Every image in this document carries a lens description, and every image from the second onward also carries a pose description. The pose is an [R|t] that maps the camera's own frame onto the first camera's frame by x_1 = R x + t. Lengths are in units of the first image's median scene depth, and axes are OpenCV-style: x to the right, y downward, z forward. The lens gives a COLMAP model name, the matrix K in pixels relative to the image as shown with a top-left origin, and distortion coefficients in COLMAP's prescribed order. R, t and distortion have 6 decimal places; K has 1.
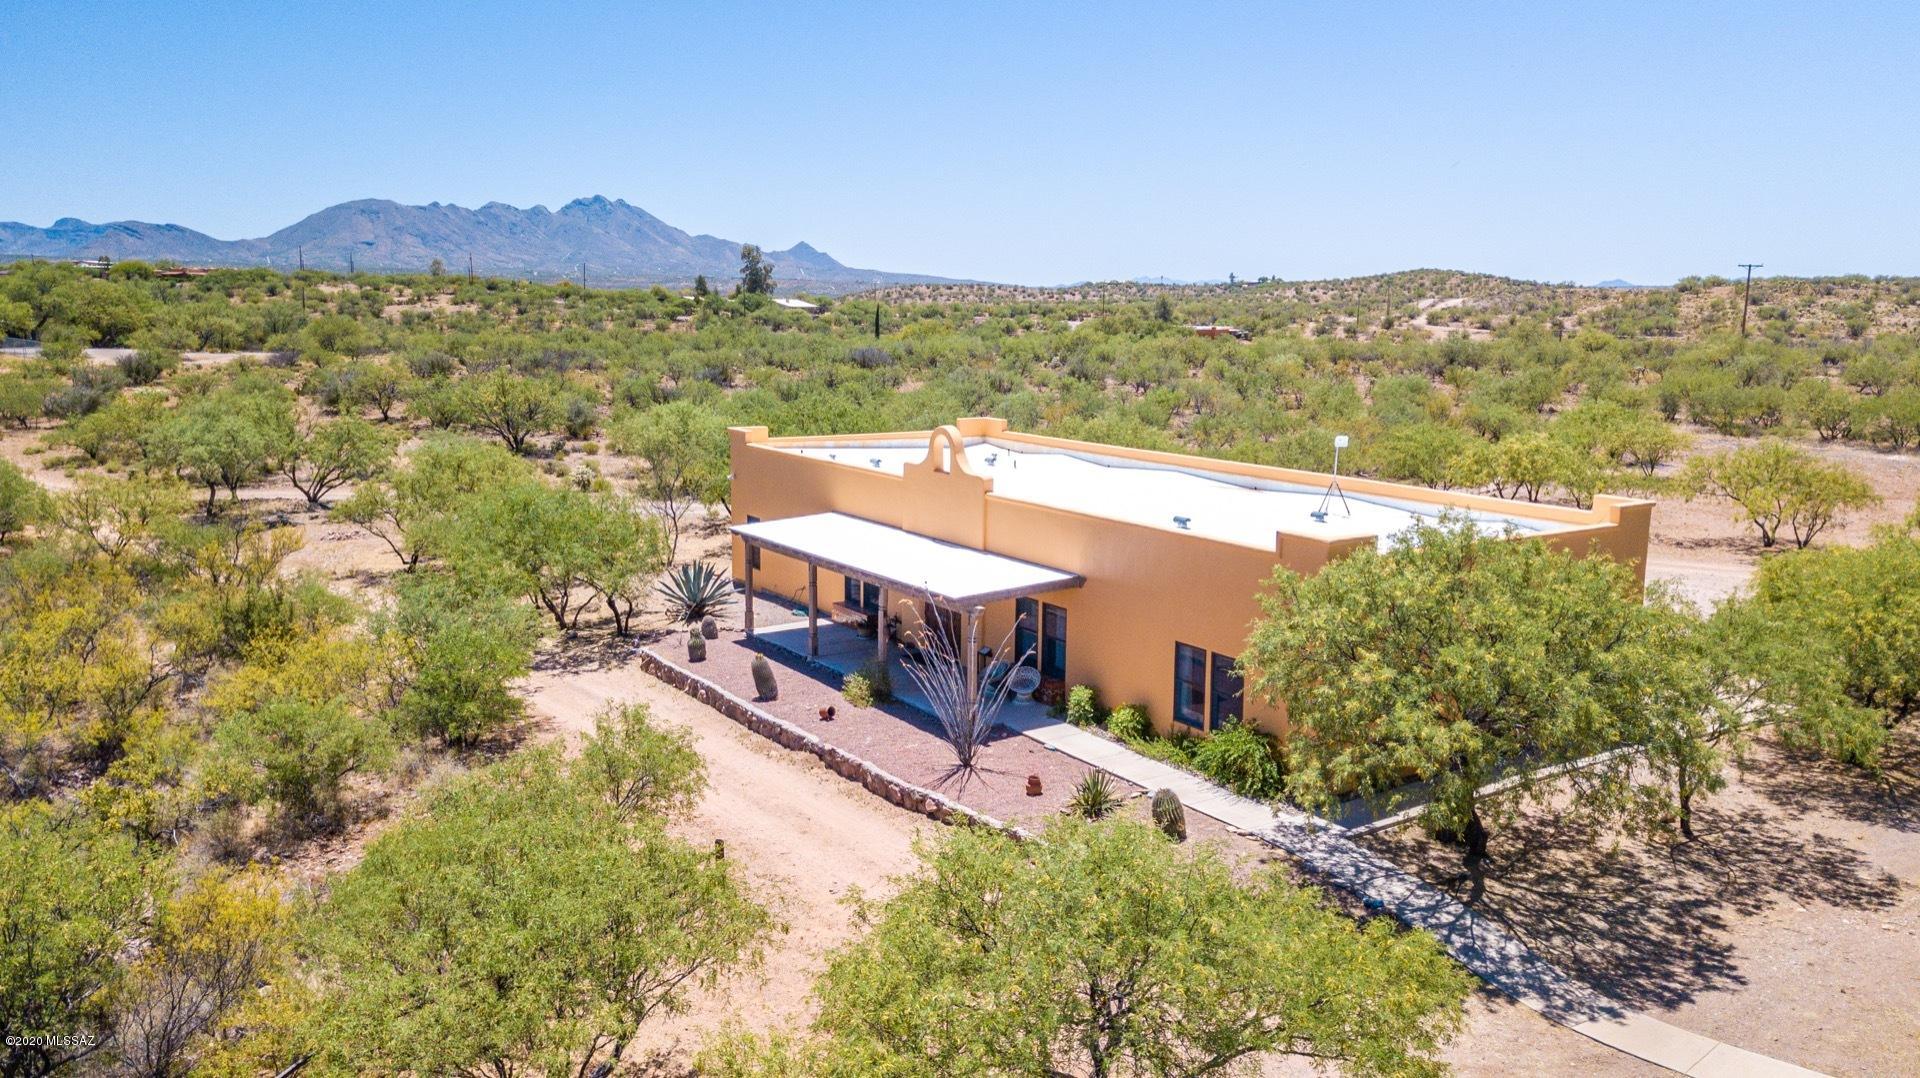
lens RADIAL K [[1448.6, 0, 960.5], [0, 1448.6, 555.8], [0, 0, 1]] dist [0.027248, -0.013964]
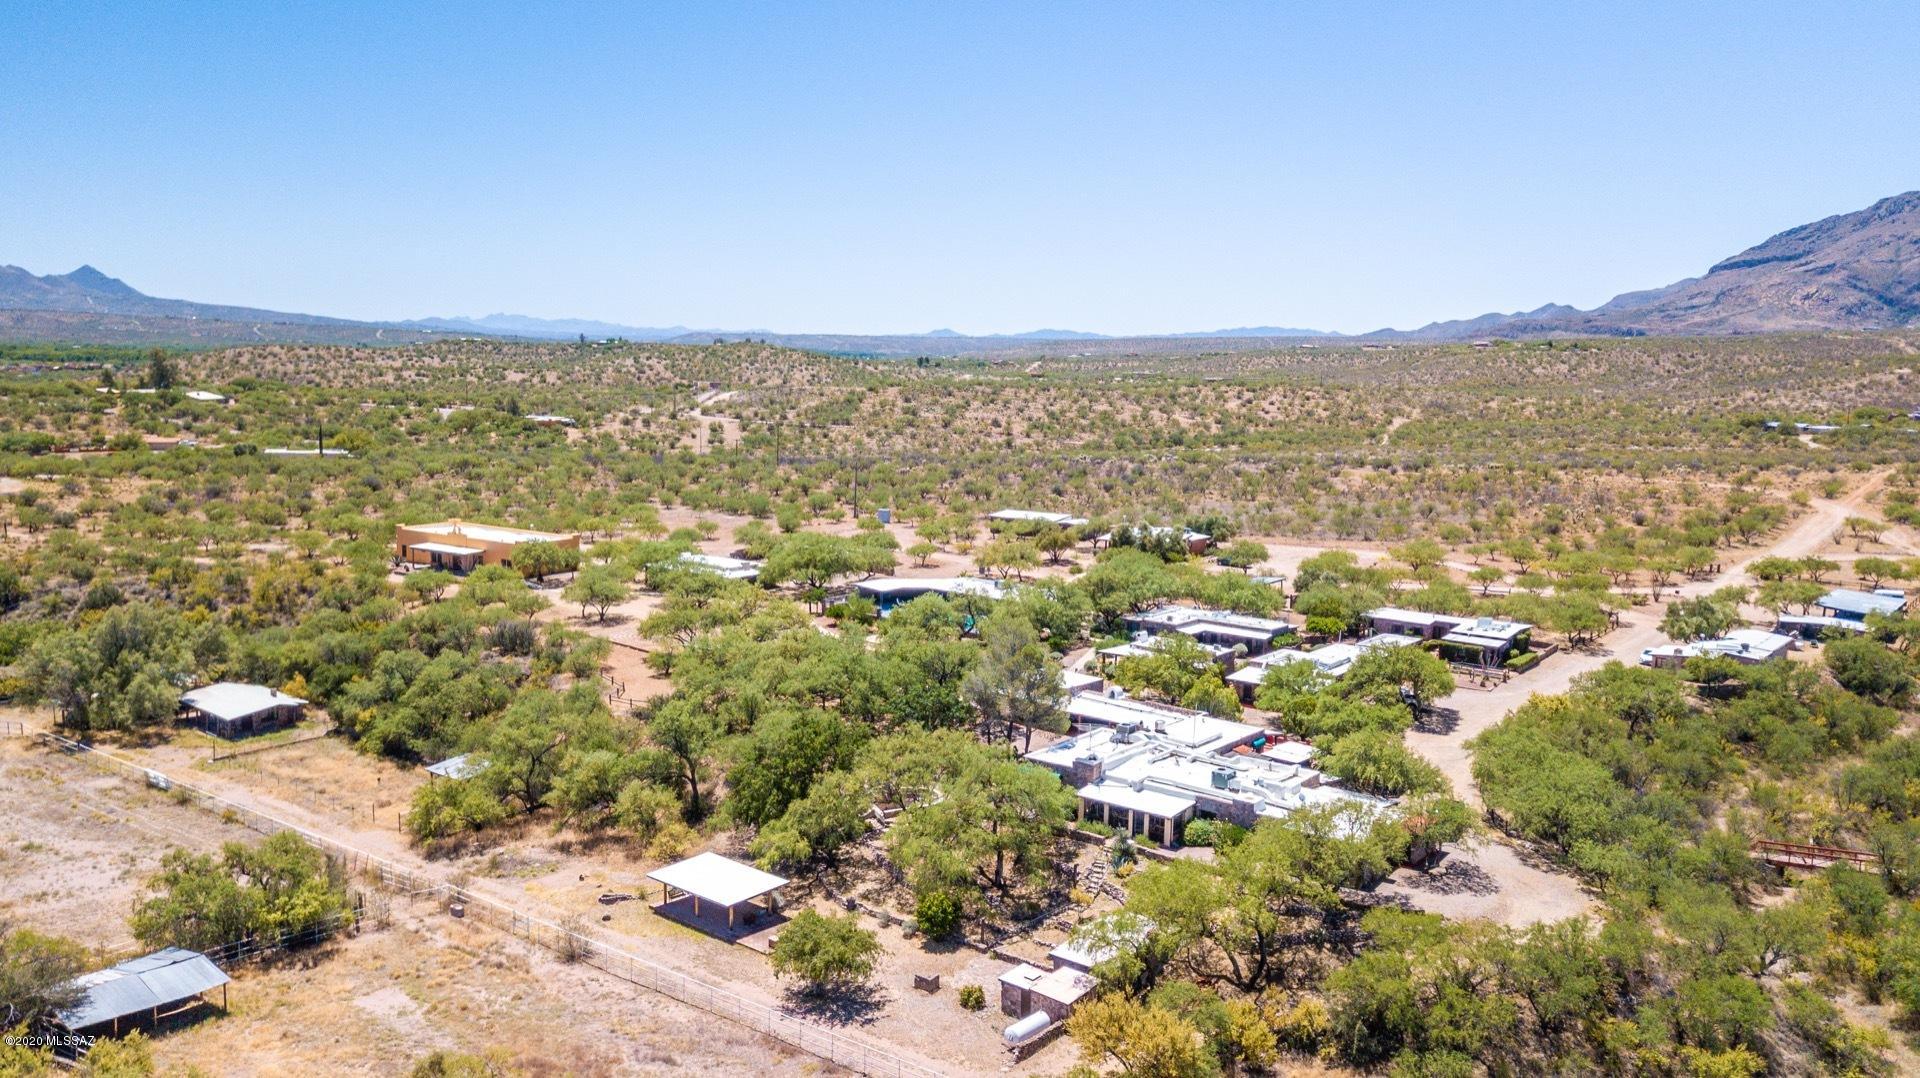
lens RADIAL K [[1448.6, 0, 959.0], [0, 1448.6, 526.0], [0, 0, 1]] dist [0.027248, -0.013964]
pose [[0.909968, -0.035459, 0.413160, -0.024818], [0.055174, 0.997832, -0.035881, 0.009617], [-0.410992, 0.055446, 0.909951, -0.214008]]
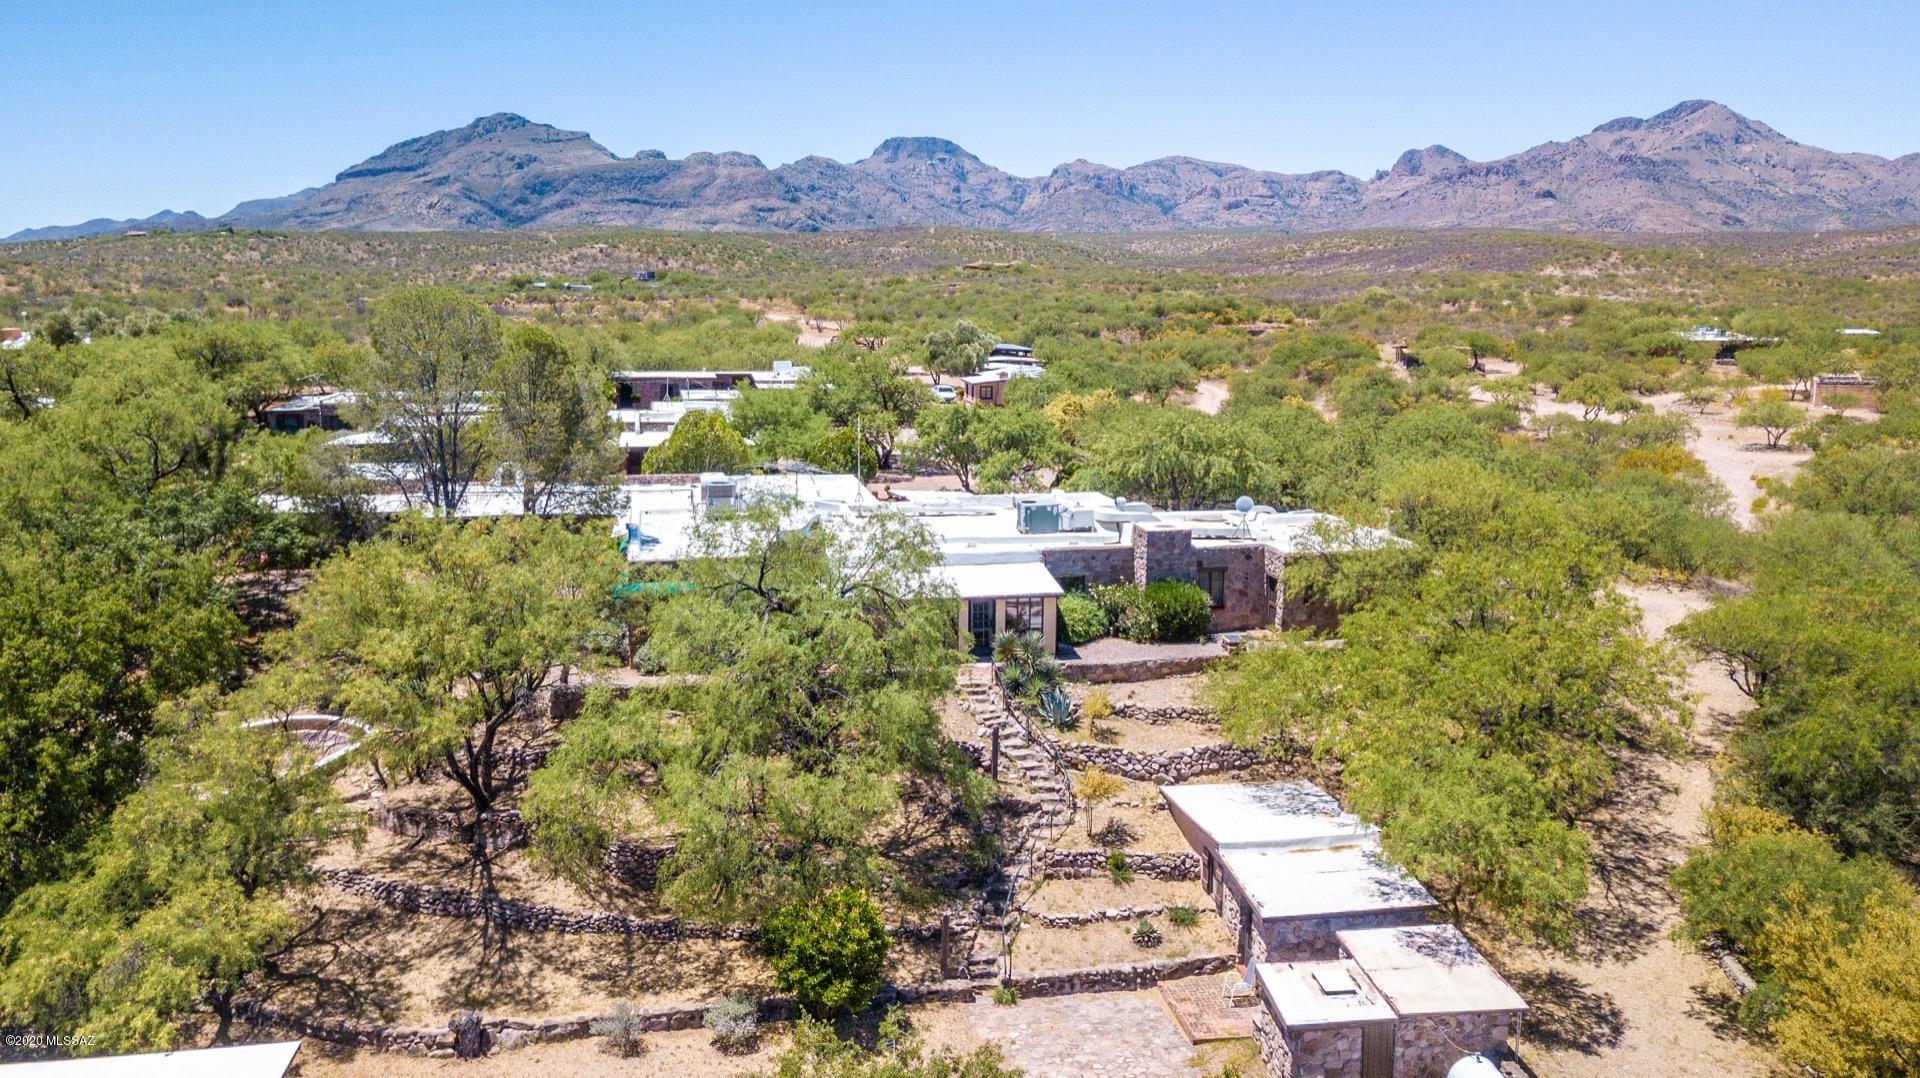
lens RADIAL K [[1448.6, 0, 961.3], [0, 1448.6, 546.2], [0, 0, 1]] dist [0.027248, -0.013964]
pose [[0.269544, -0.174274, 0.947087, -0.015288], [0.159776, 0.977950, 0.134481, 0.020232], [-0.949641, 0.115074, 0.291445, -0.123276]]
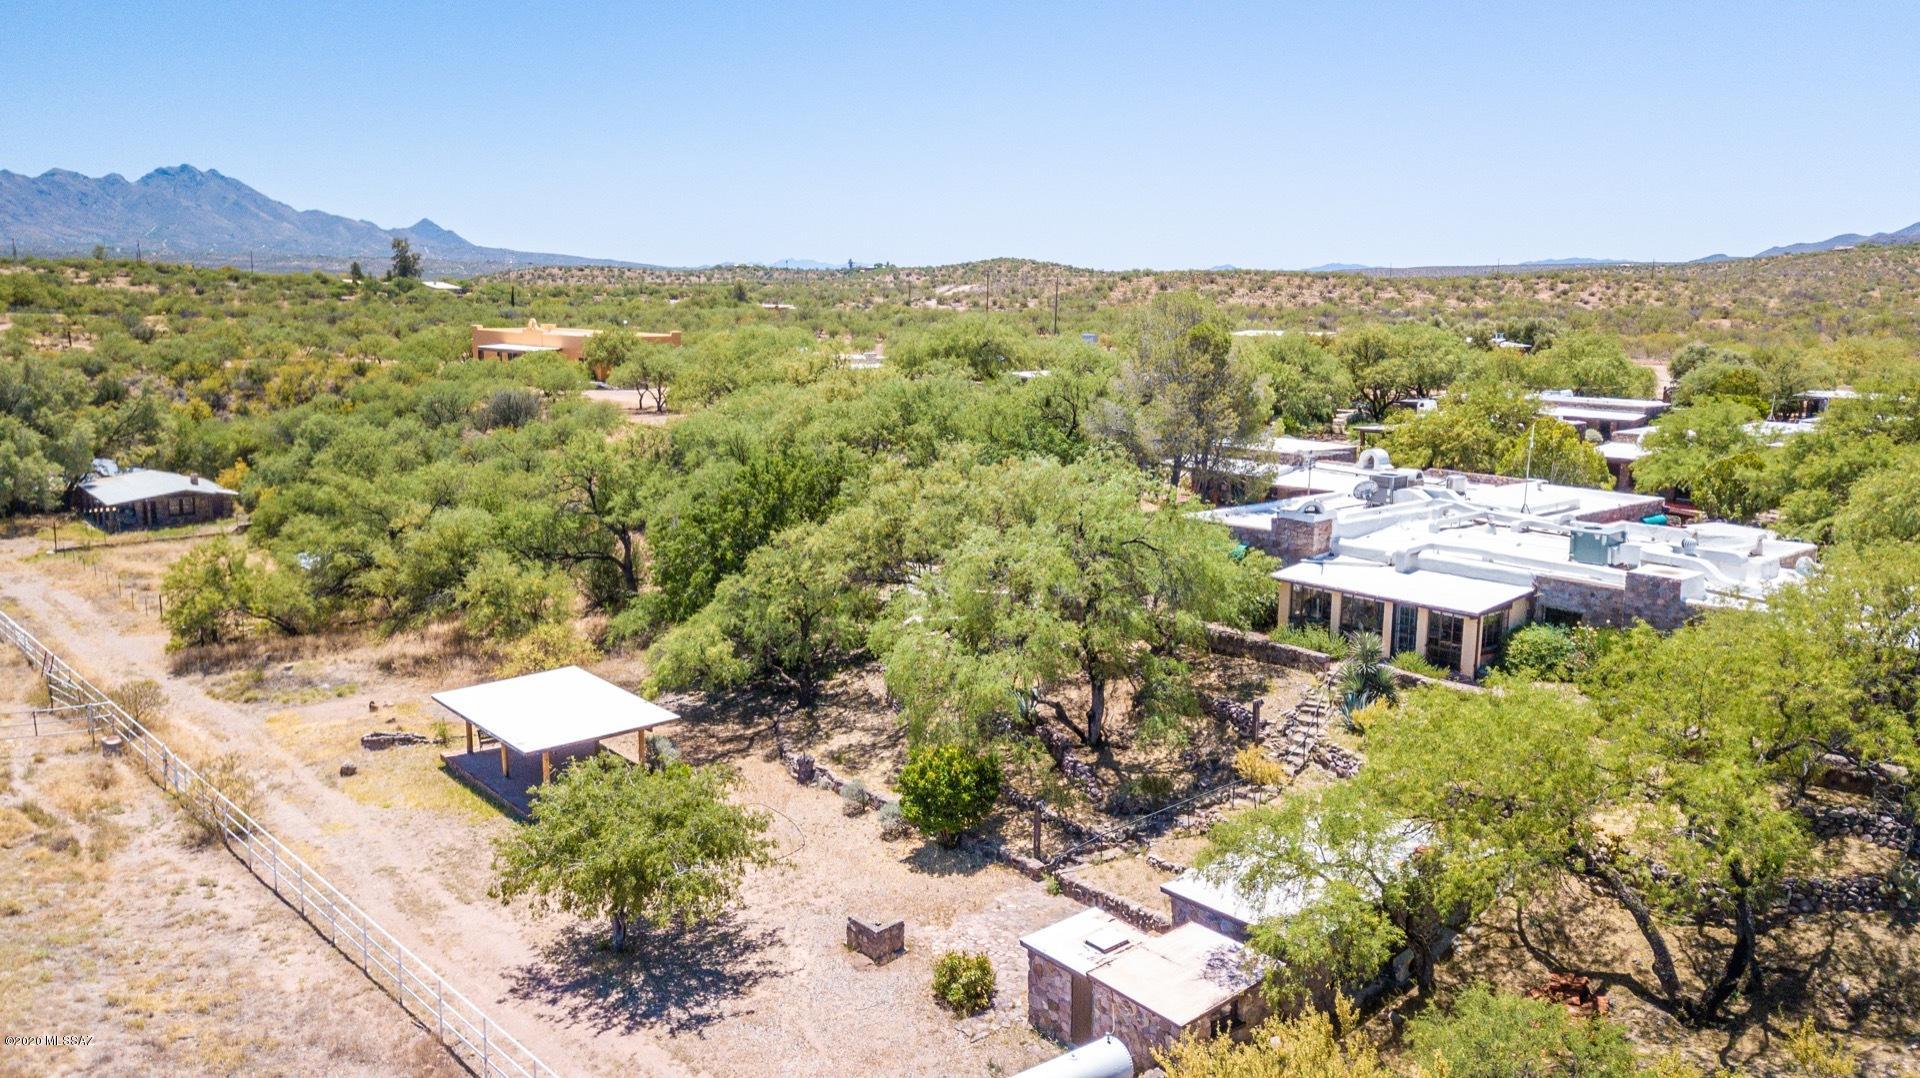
lens RADIAL K [[1448.6, 0, 961.2], [0, 1448.6, 538.6], [0, 0, 1]] dist [0.027248, -0.013964]
pose [[0.971343, -0.038191, 0.234595, 0.008627], [0.037999, 0.999264, 0.005341, 0.026627], [-0.234626, 0.003727, 0.972079, -0.158640]]
